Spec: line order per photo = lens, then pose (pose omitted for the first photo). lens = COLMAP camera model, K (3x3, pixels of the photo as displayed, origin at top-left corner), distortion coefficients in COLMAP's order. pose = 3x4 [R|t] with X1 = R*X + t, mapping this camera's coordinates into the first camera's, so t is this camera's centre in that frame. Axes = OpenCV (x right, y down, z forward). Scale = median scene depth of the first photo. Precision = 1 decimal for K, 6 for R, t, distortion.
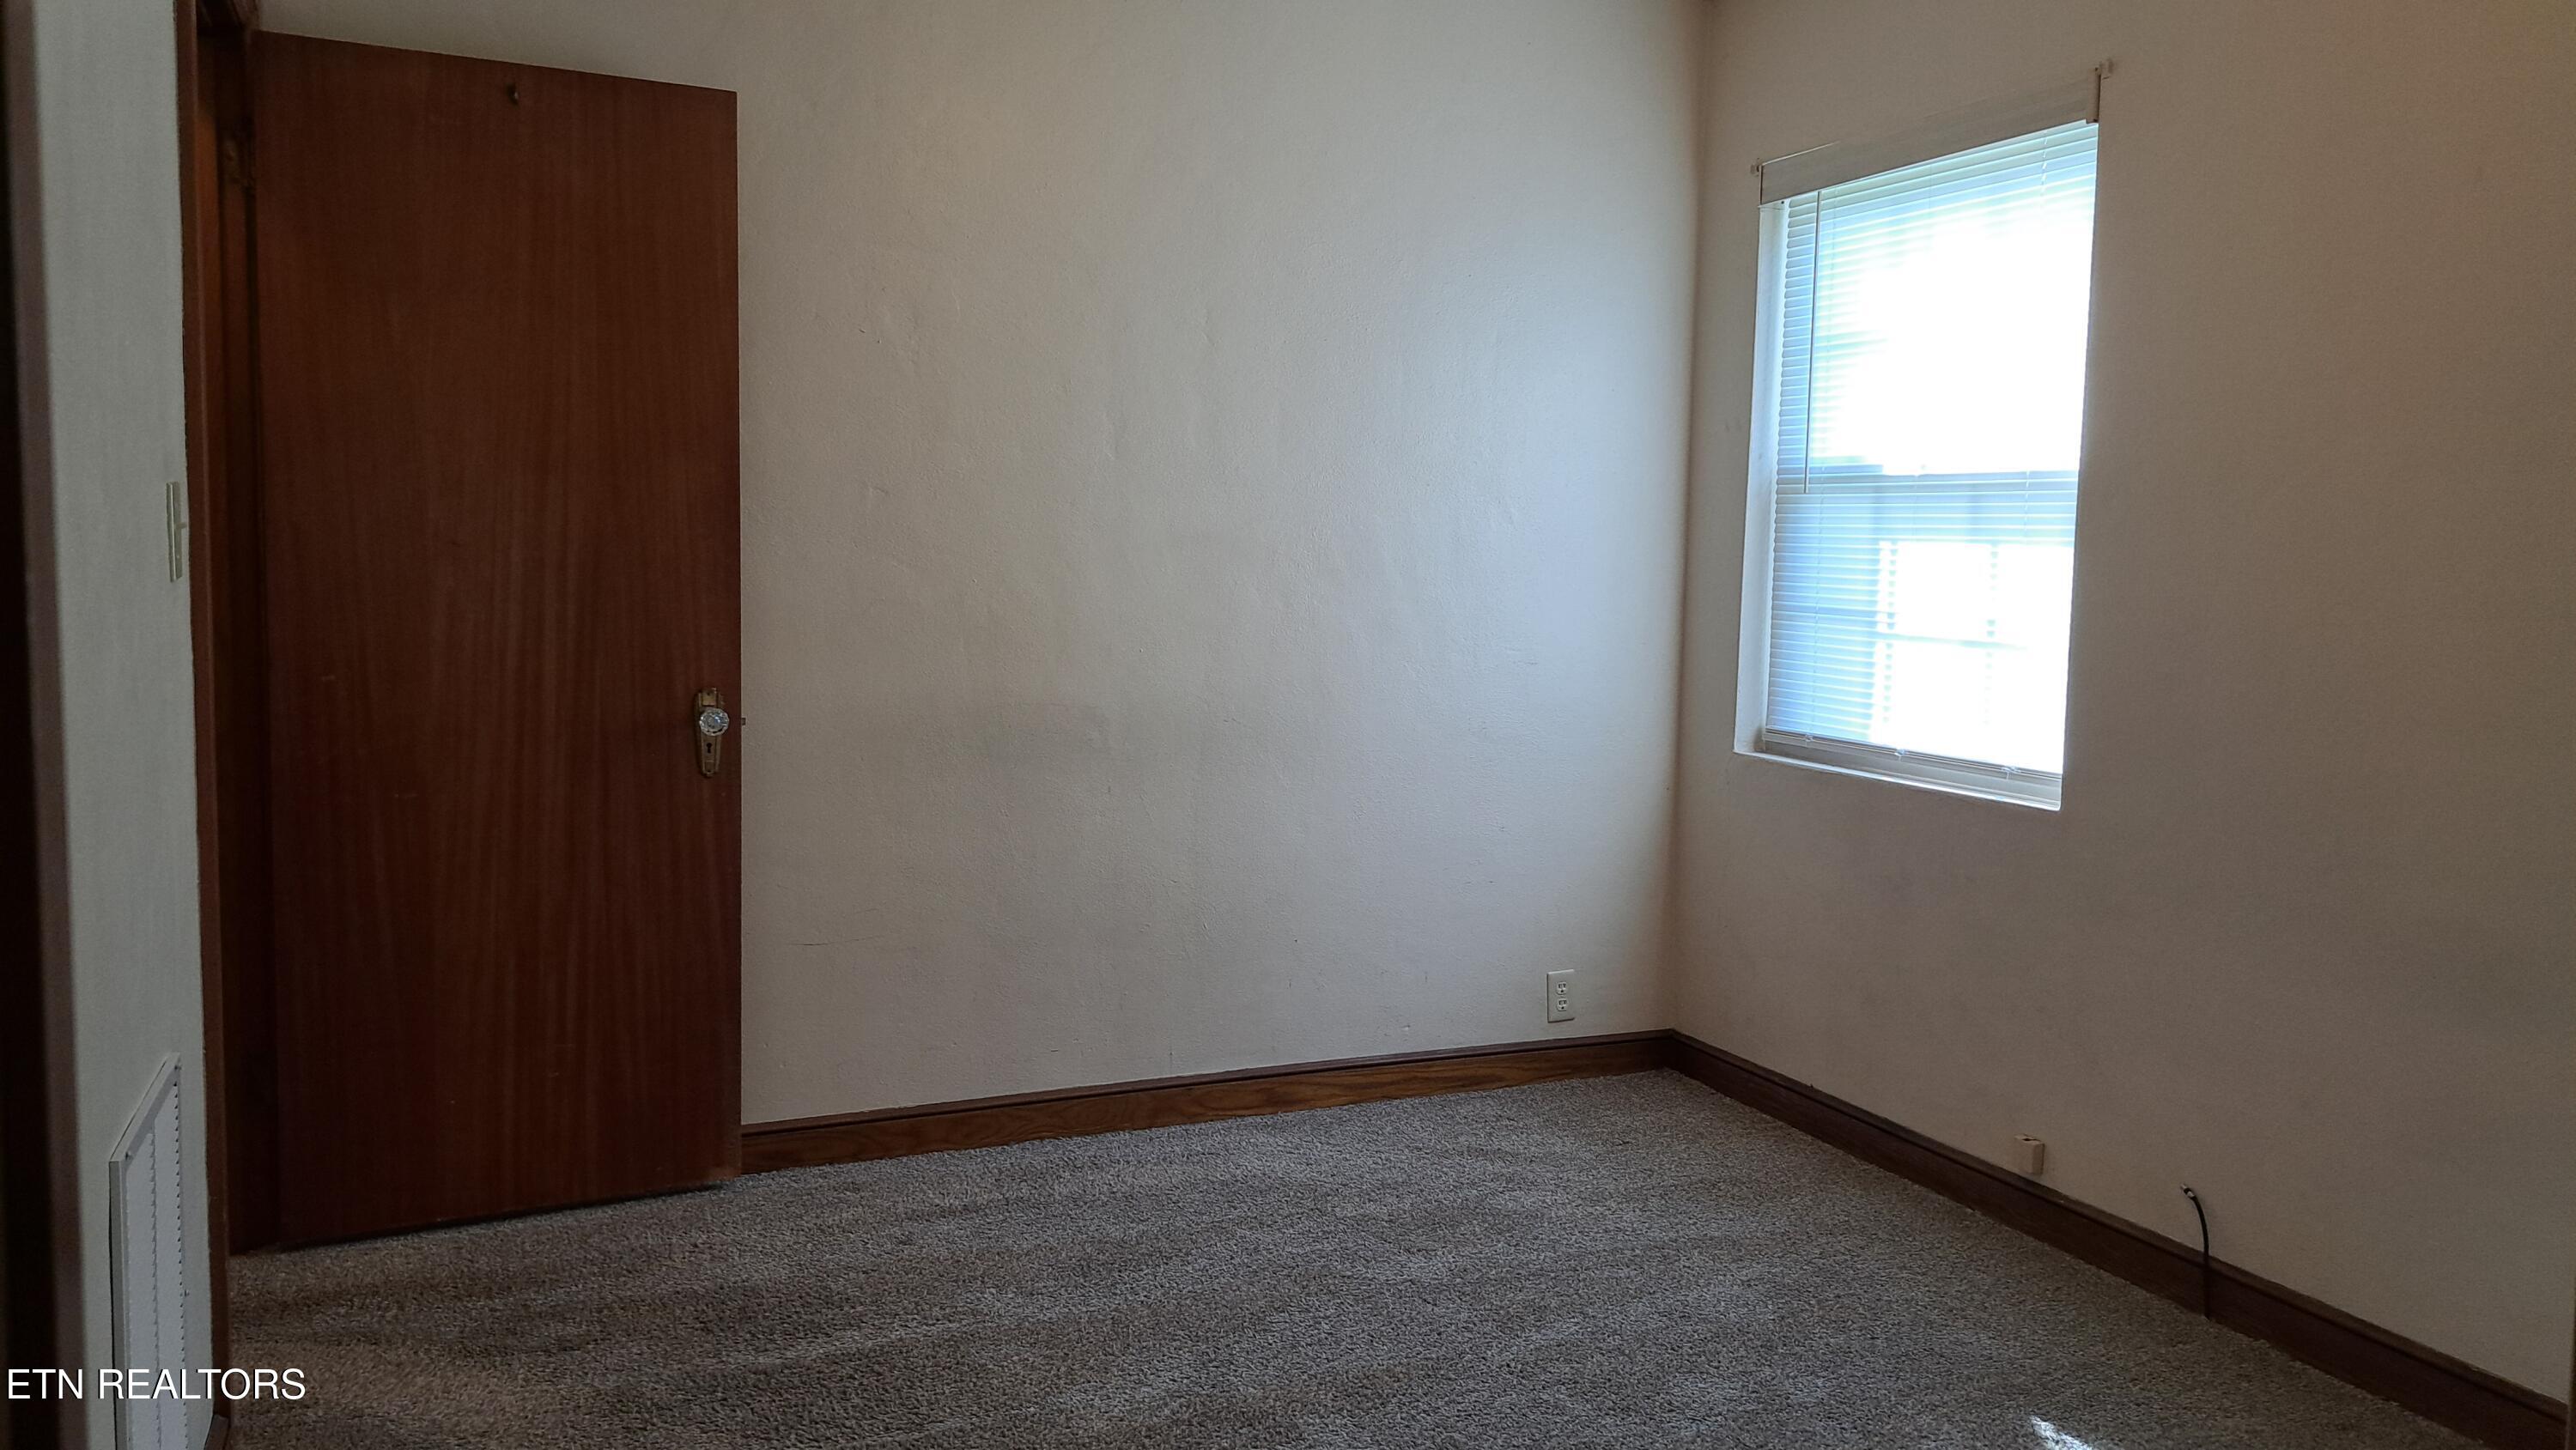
lens RADIAL K [[1833.7, 0, 1279.5], [0, 1833.7, 718.0], [0, 0, 1]] dist [0.062507, -0.066063]
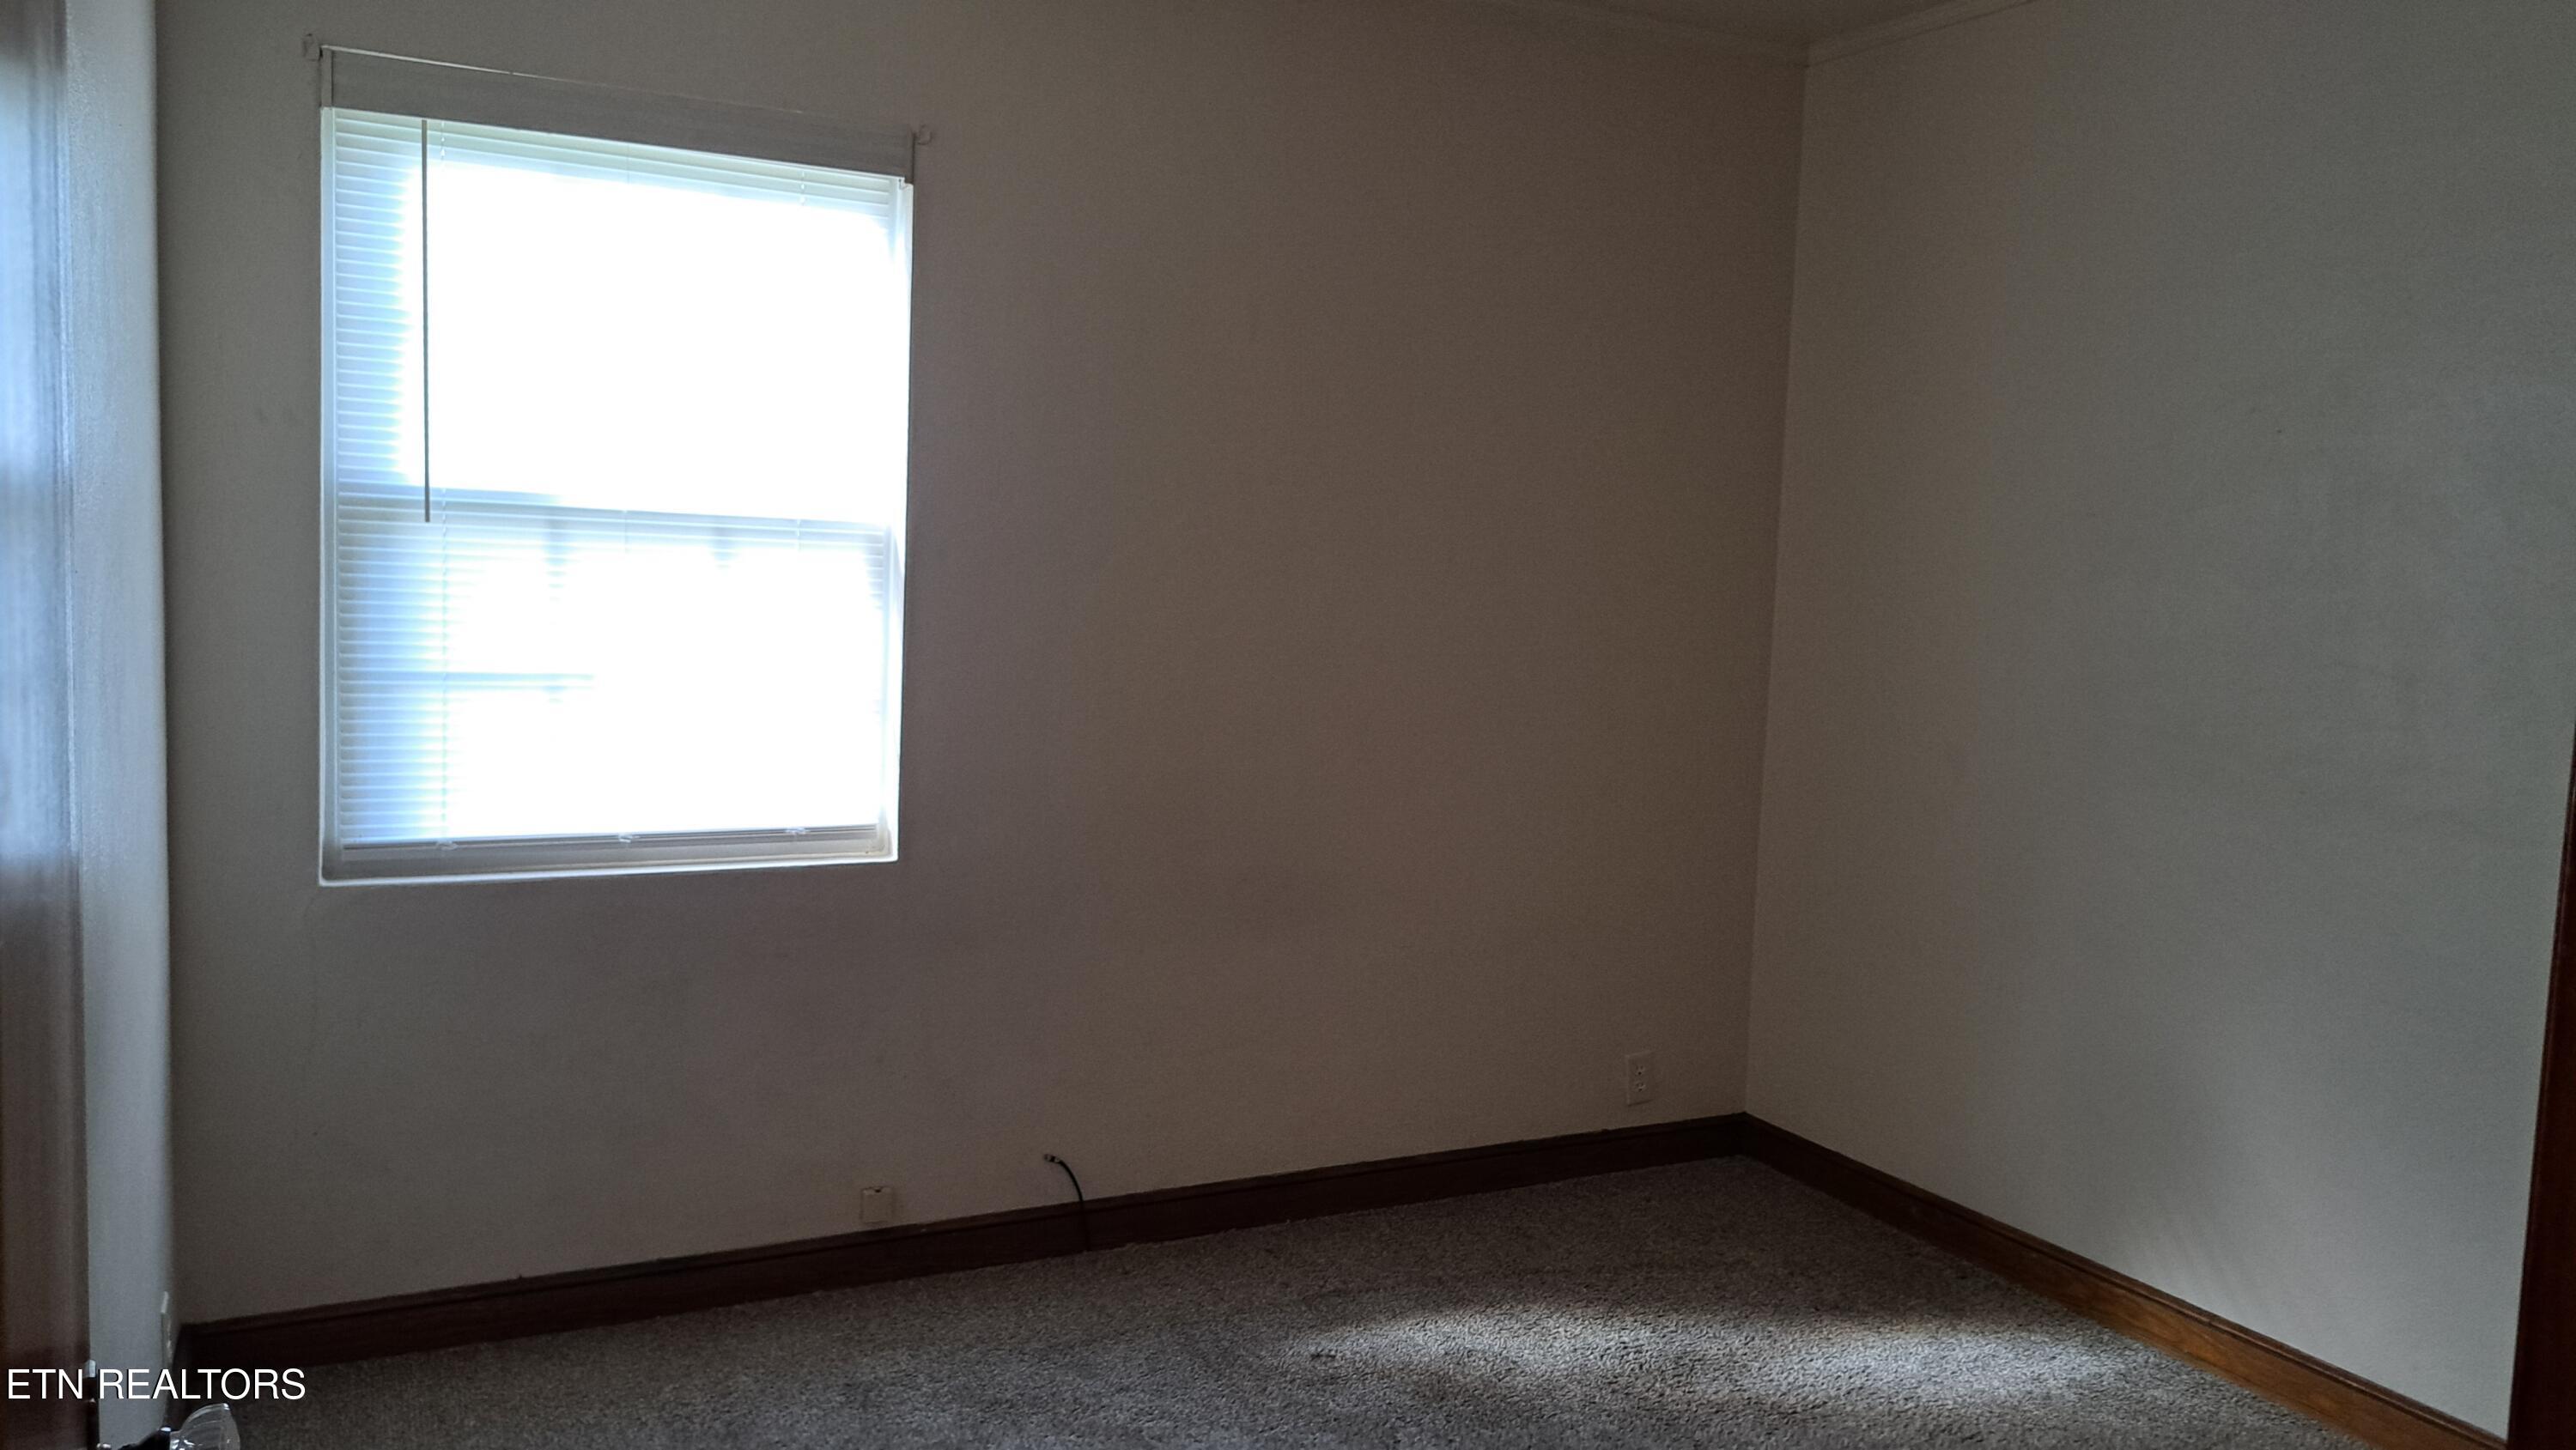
lens RADIAL K [[1833.7, 0, 1279.5], [0, 1833.7, 718.0], [0, 0, 1]] dist [0.062507, -0.066063]
pose [[-0.033330, -0.114644, 0.992847, -0.562627], [0.060309, 0.991358, 0.116497, -0.128726], [-0.997623, 0.063760, -0.026128, 0.794313]]
